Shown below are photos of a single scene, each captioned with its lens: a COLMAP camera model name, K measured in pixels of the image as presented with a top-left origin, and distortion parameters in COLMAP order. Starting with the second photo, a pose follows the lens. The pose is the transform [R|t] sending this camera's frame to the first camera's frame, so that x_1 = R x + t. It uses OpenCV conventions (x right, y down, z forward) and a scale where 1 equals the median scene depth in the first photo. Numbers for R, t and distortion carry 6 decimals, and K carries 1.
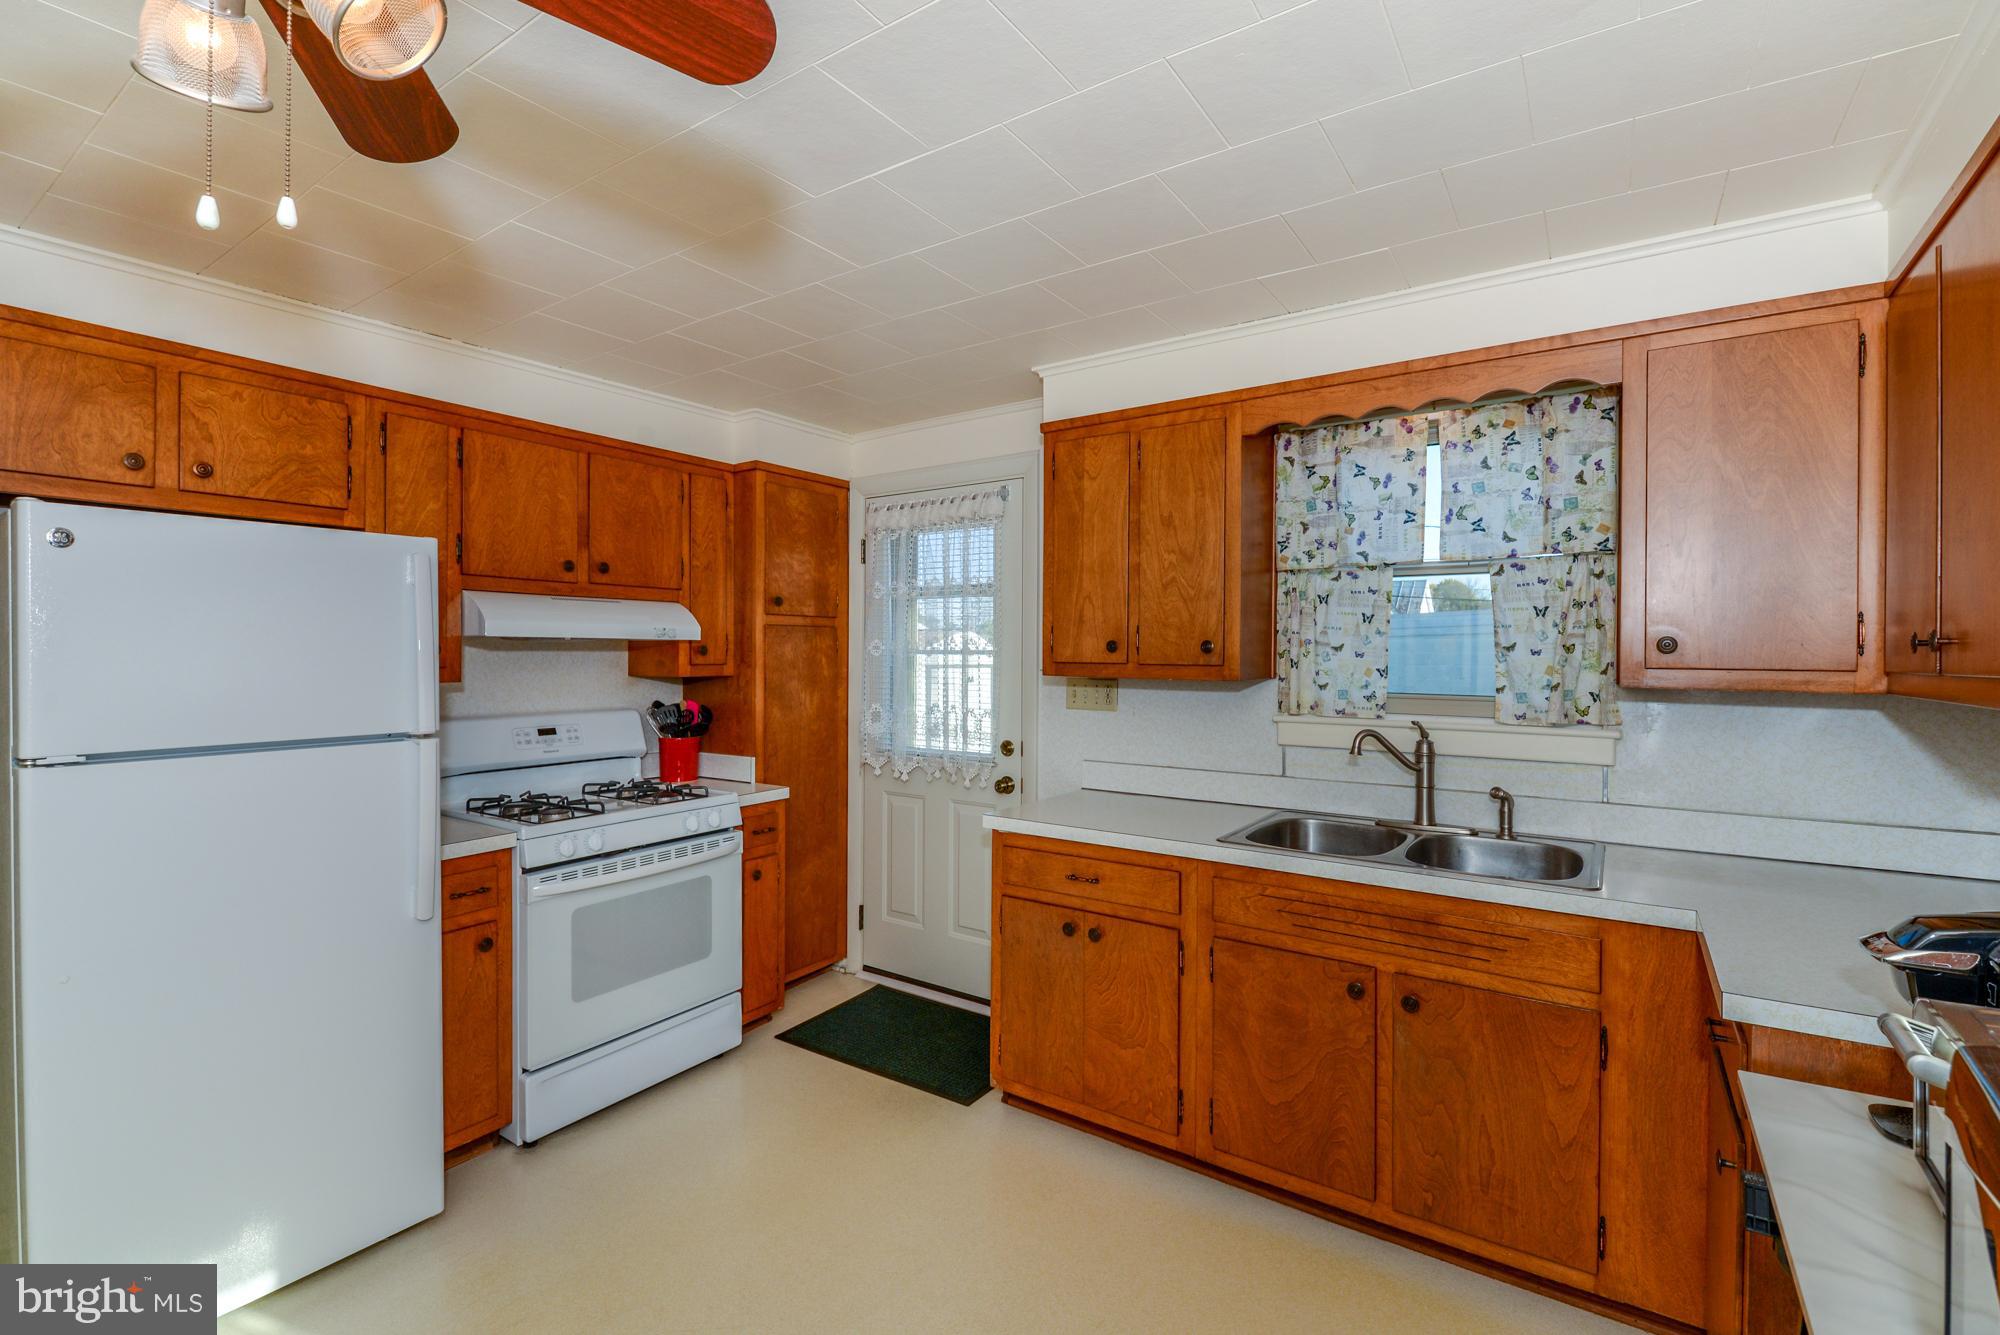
lens RADIAL K [[883.3, 0, 993.6], [0, 883.3, 660.0], [0, 0, 1]] dist [0.008166, -0.007497]
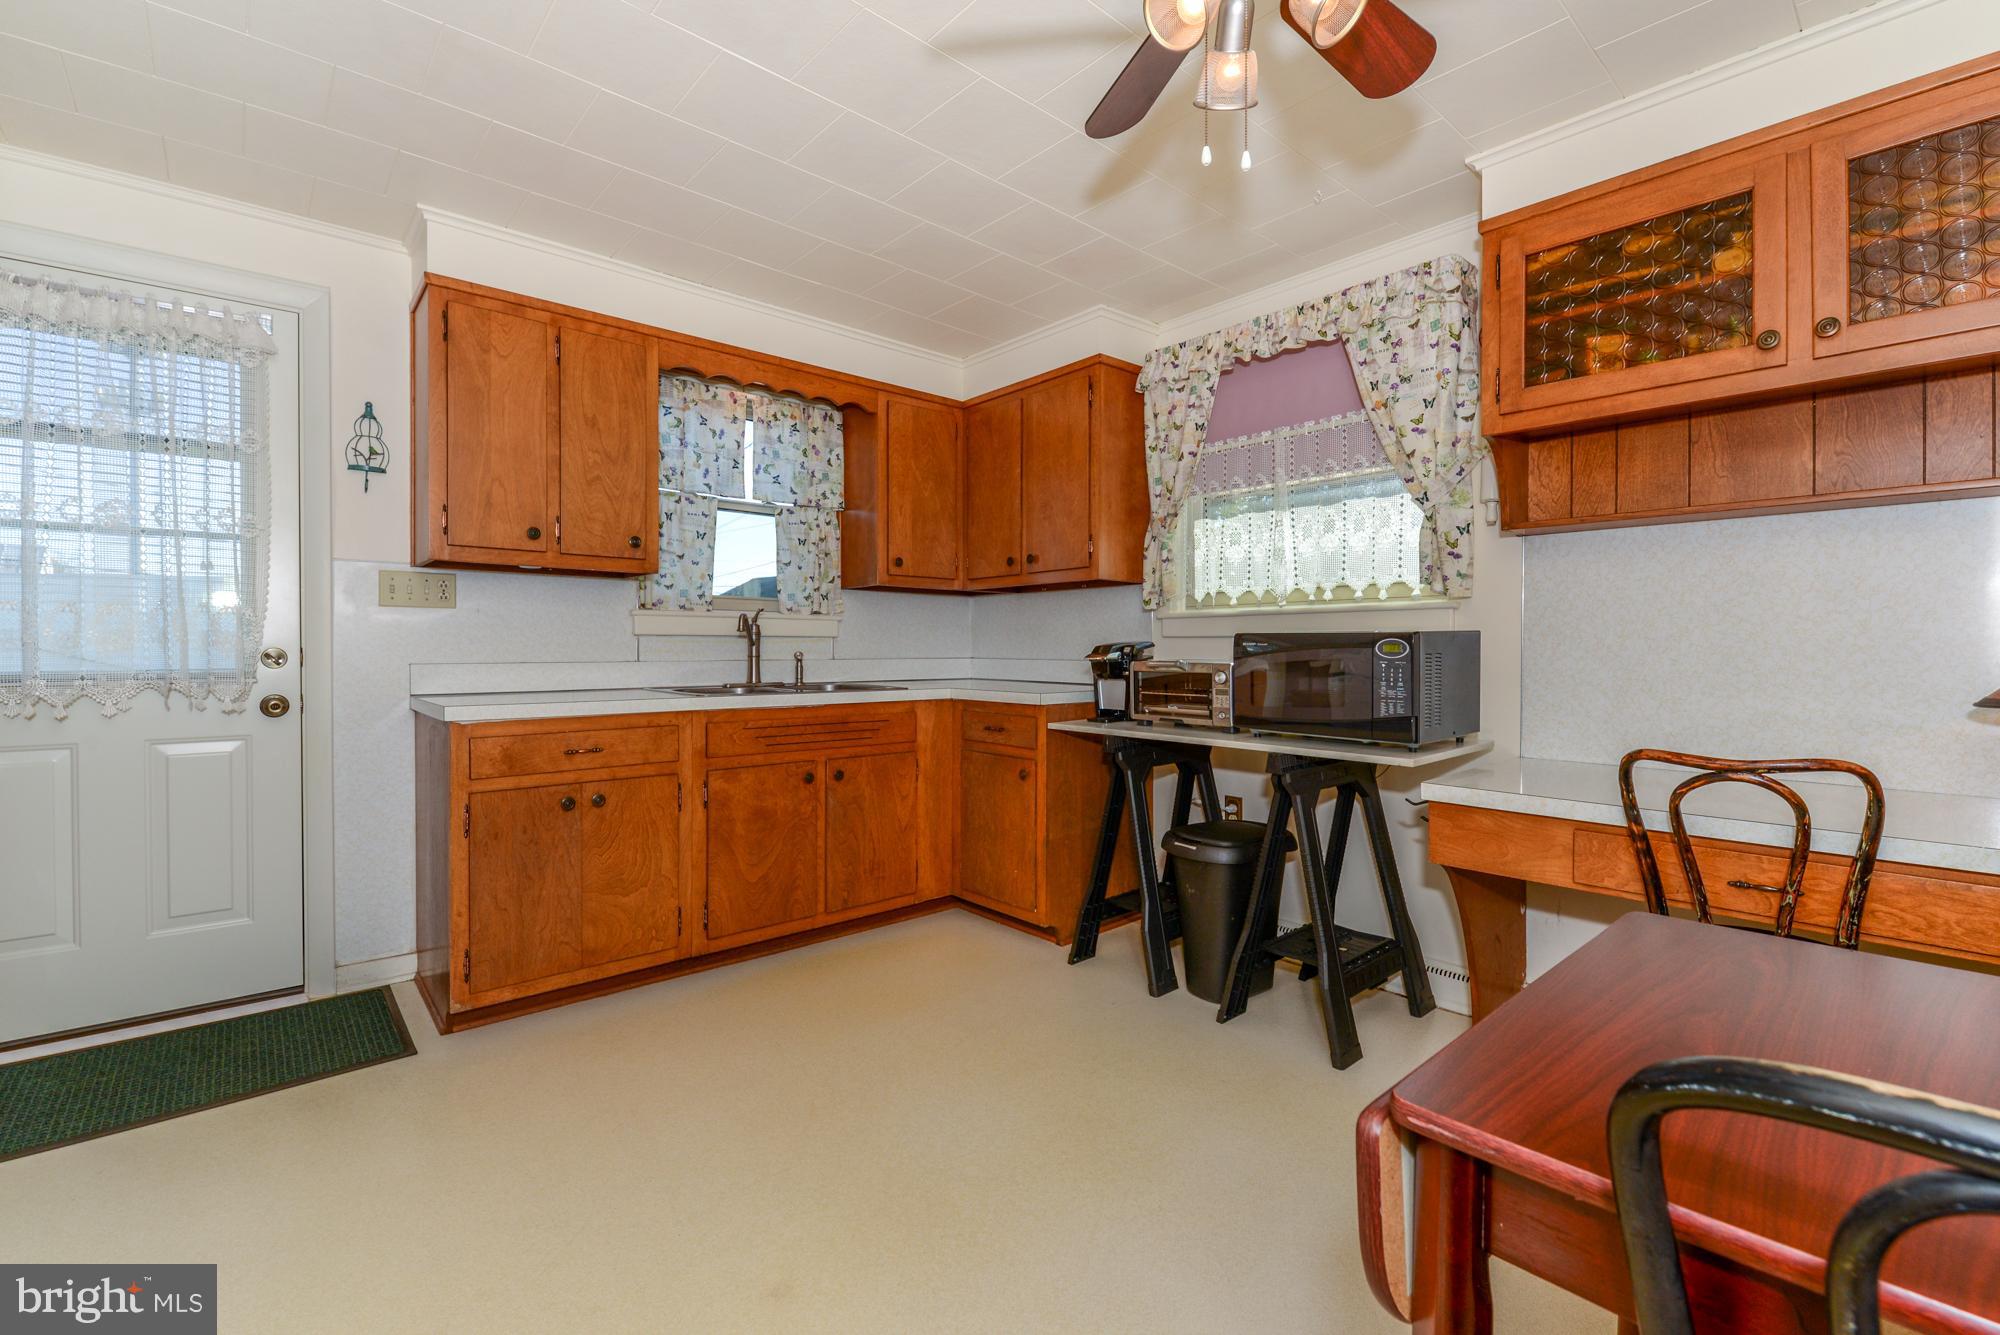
lens RADIAL K [[883.3, 0, 993.6], [0, 883.3, 660.0], [0, 0, 1]] dist [0.008166, -0.007497]
pose [[0.236945, -0.013528, 0.971429, -0.793033], [0.007506, 0.999899, 0.012093, 0.132547], [-0.971494, 0.004426, 0.237022, 0.286392]]
